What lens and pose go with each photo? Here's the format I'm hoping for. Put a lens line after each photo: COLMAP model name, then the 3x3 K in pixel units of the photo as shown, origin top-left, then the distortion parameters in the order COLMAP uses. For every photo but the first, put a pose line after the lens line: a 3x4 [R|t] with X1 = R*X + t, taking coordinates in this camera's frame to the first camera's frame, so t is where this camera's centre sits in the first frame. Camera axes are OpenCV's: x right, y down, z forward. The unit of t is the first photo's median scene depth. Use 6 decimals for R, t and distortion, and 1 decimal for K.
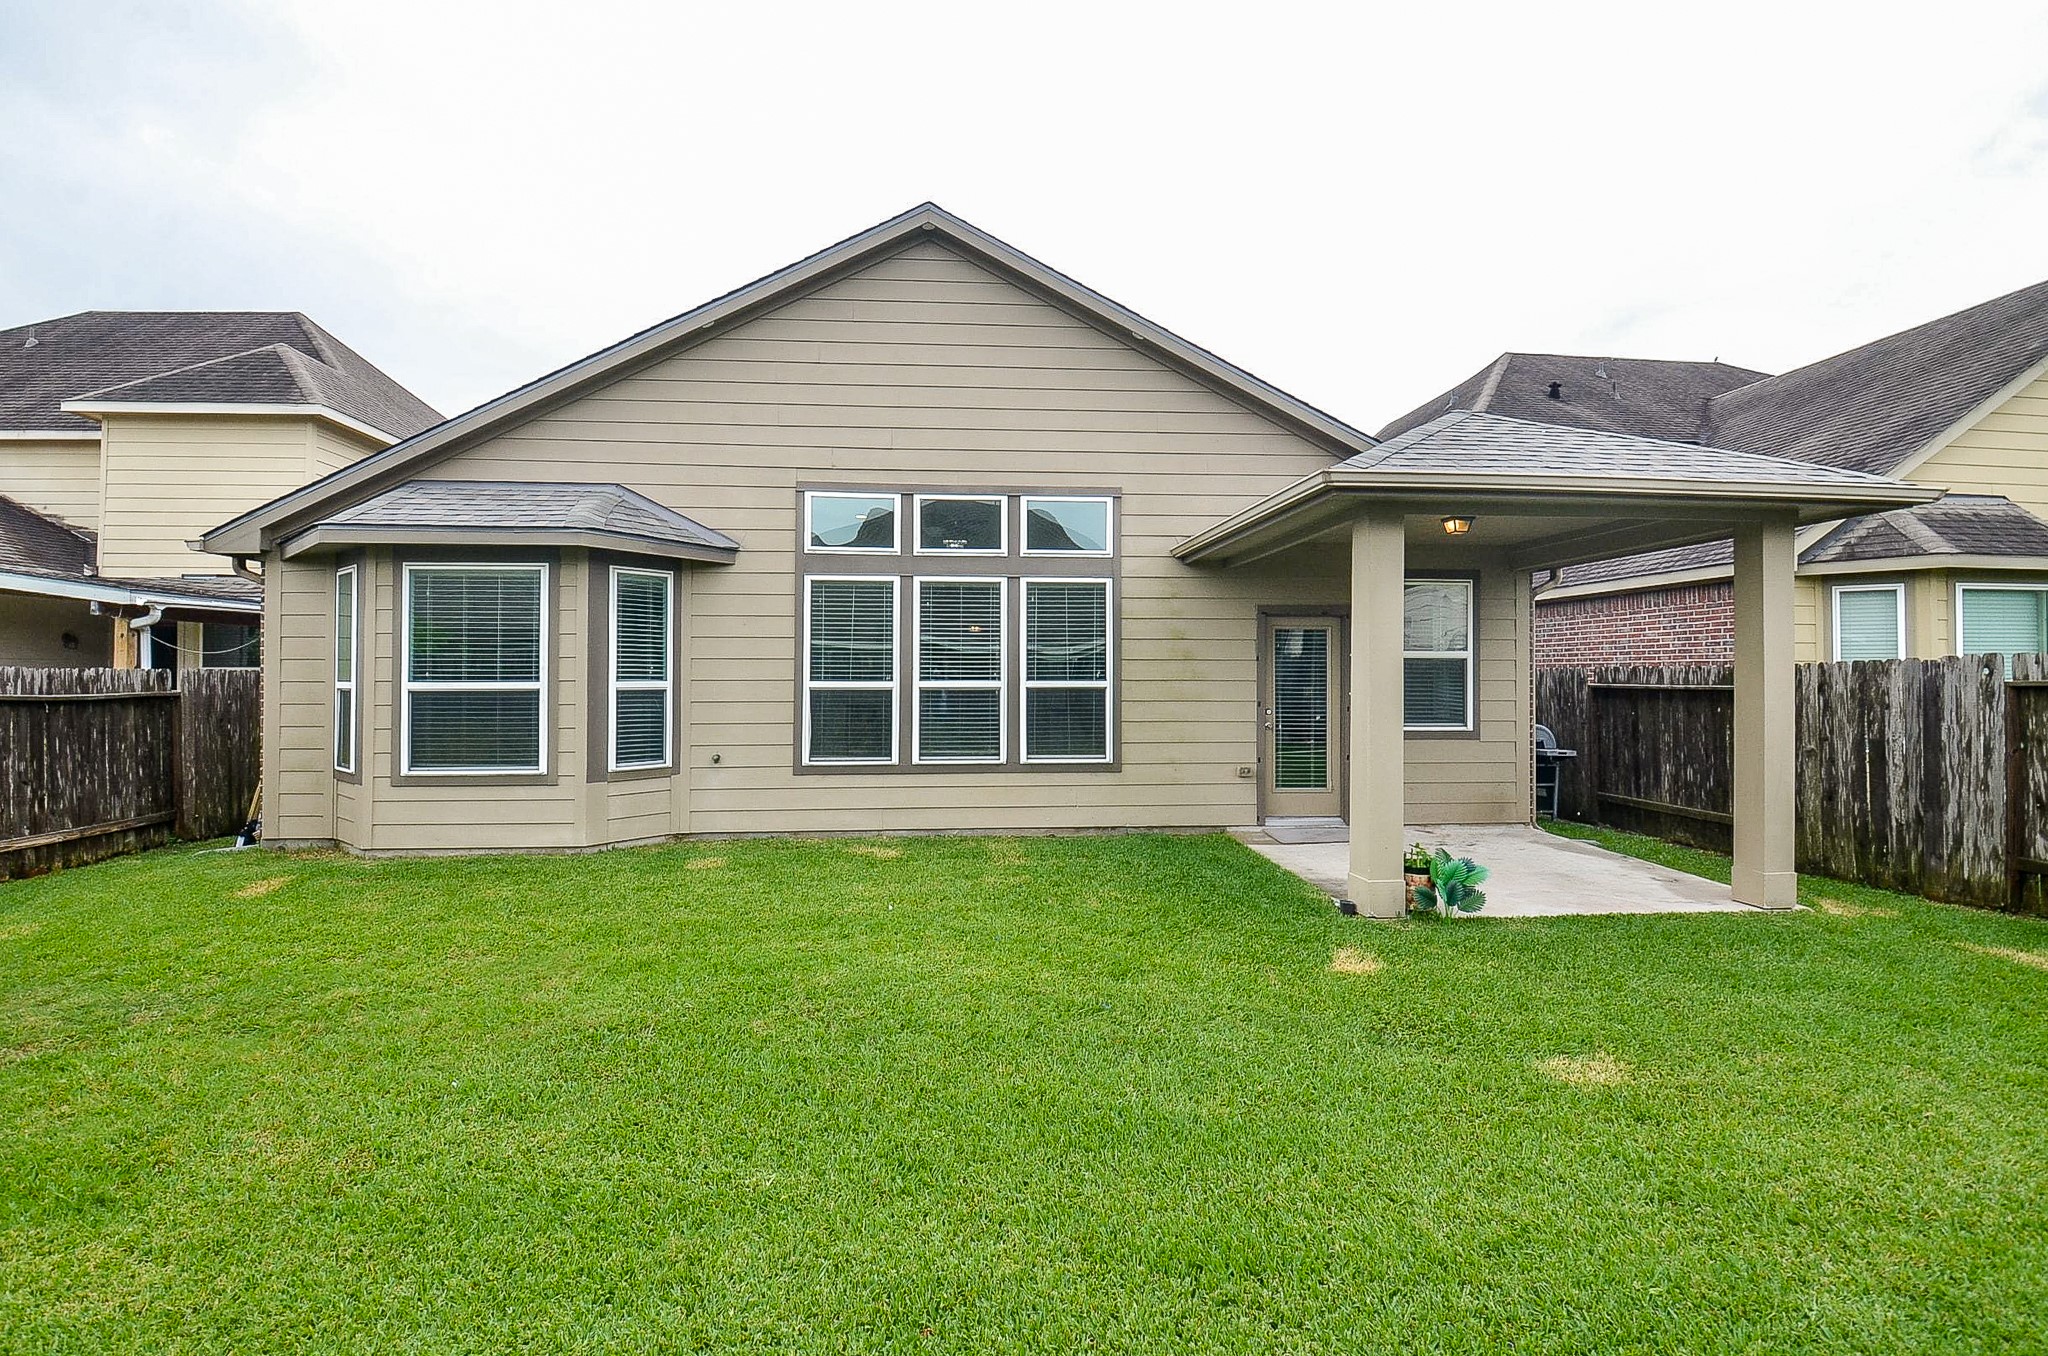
lens RADIAL K [[882.7, 0, 1016.5], [0, 882.7, 661.9], [0, 0, 1]] dist [0.000541, -0.017816]
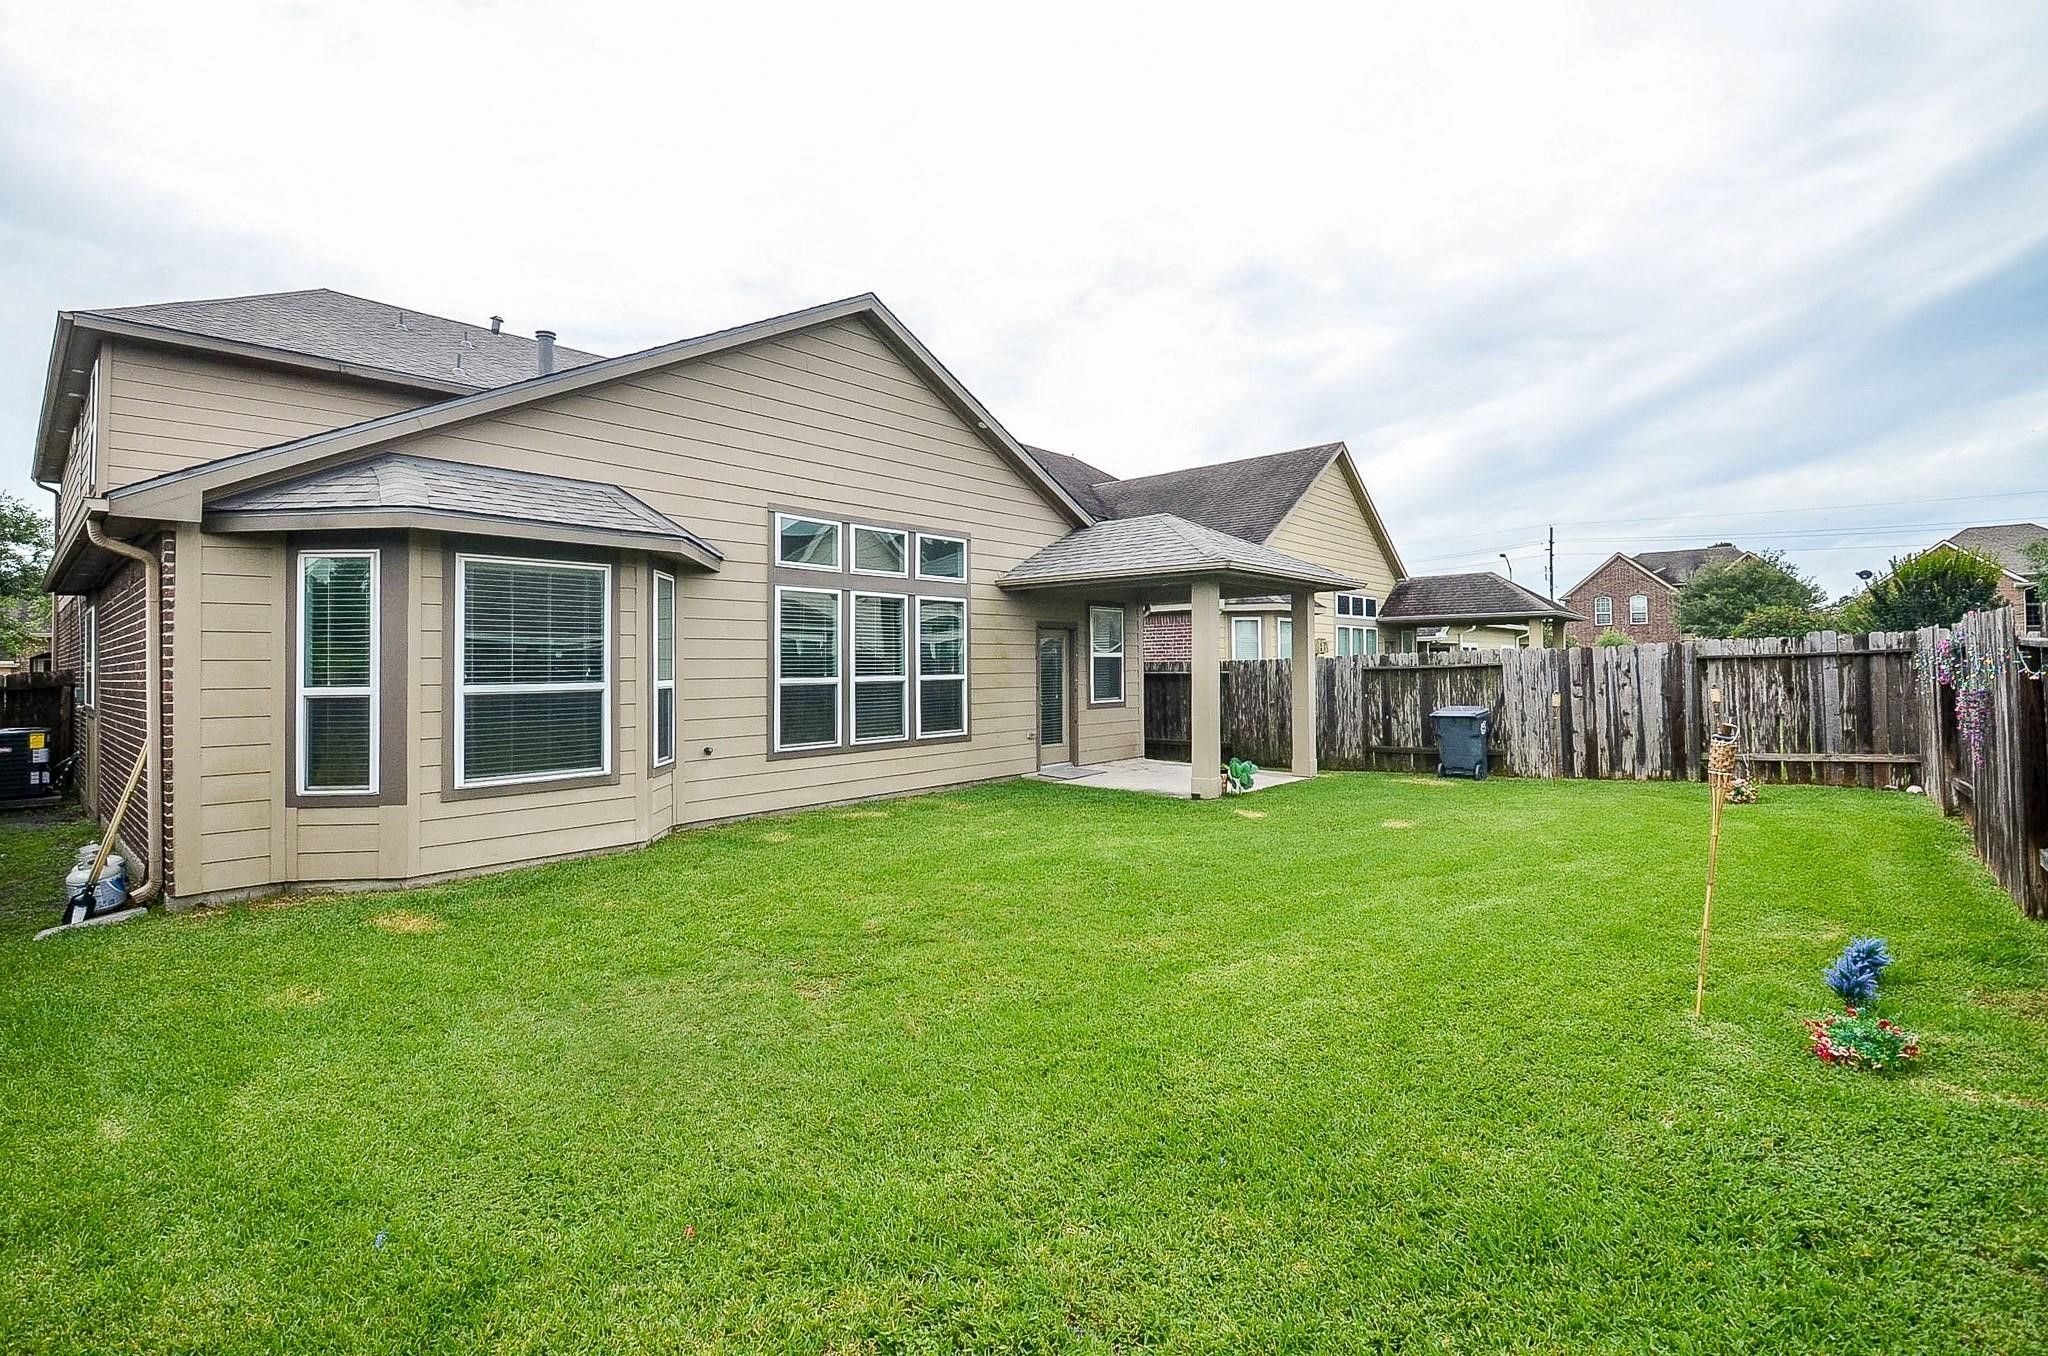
lens RADIAL K [[926.3, 0, 1007.8], [0, 926.3, 647.5], [0, 0, 1]] dist [-0.003804, -0.000262]
pose [[0.718605, 0.005864, 0.695394, -0.857069], [0.003618, 0.999919, -0.012171, -0.002168], [-0.695409, 0.011262, 0.718526, -0.069876]]
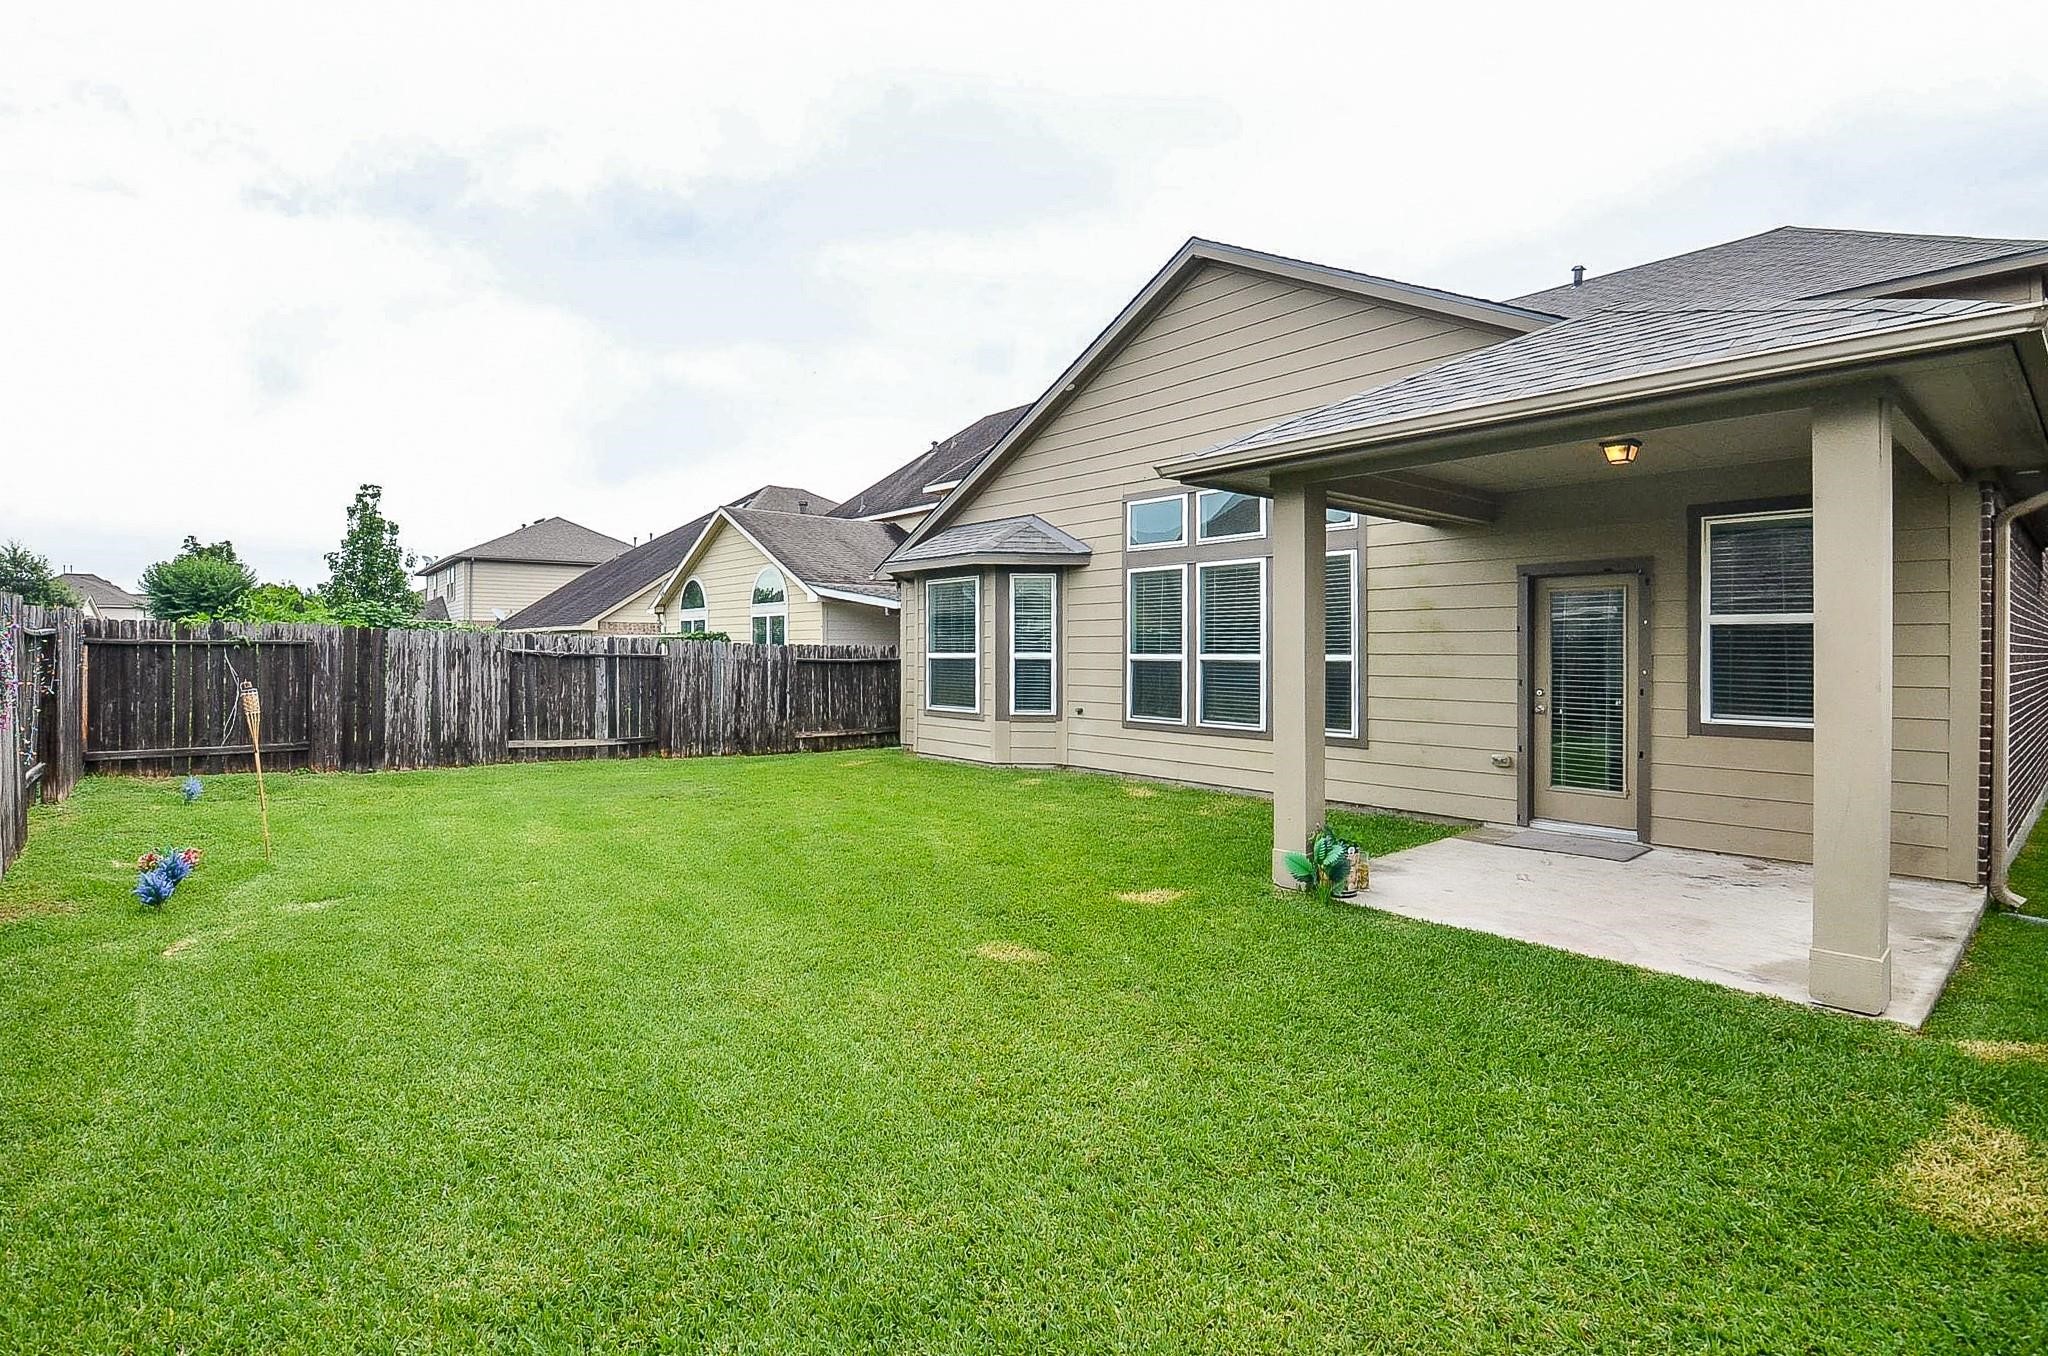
lens RADIAL K [[926.3, 0, 1007.8], [0, 926.3, 647.5], [0, 0, 1]] dist [-0.003804, -0.000262]
pose [[0.587351, -0.001291, -0.809332, 0.725559], [0.012487, 0.999894, 0.007467, 0.001129], [0.809236, -0.014492, 0.587305, 0.087473]]
